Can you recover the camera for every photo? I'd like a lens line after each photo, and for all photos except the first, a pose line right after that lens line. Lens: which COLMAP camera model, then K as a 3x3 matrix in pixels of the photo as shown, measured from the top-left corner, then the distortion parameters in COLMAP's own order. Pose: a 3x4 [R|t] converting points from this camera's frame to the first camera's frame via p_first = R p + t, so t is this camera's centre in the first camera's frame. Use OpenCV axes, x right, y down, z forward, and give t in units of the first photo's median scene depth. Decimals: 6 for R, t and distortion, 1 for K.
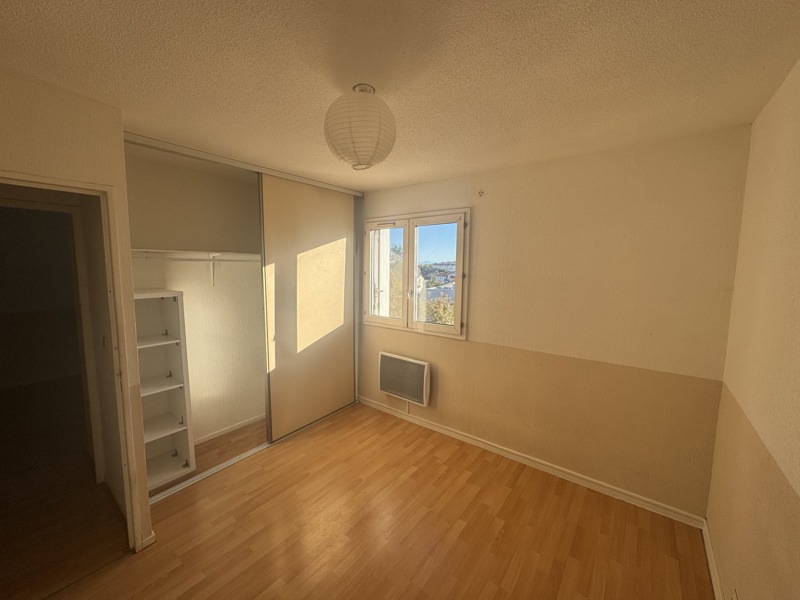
lens RADIAL K [[319.4, 0, 400.0], [0, 319.4, 300.0], [0, 0, 1]] dist [-0.001202, -0.000142]
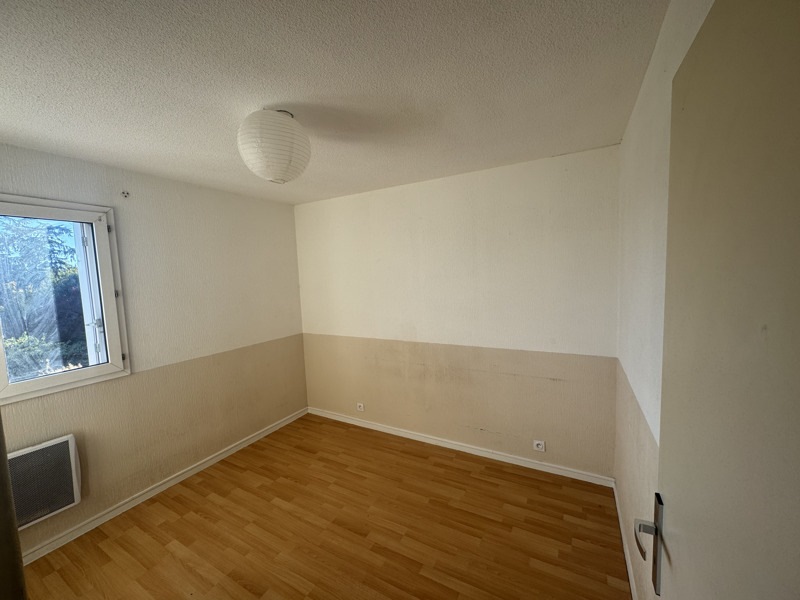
lens RADIAL K [[319.4, 0, 400.0], [0, 319.4, 300.0], [0, 0, 1]] dist [-0.001202, -0.000142]
pose [[-0.153076, -0.082254, 0.984785, -0.704339], [0.141640, 0.984415, 0.104240, -0.046520], [-0.978011, 0.155442, -0.139040, 0.458980]]
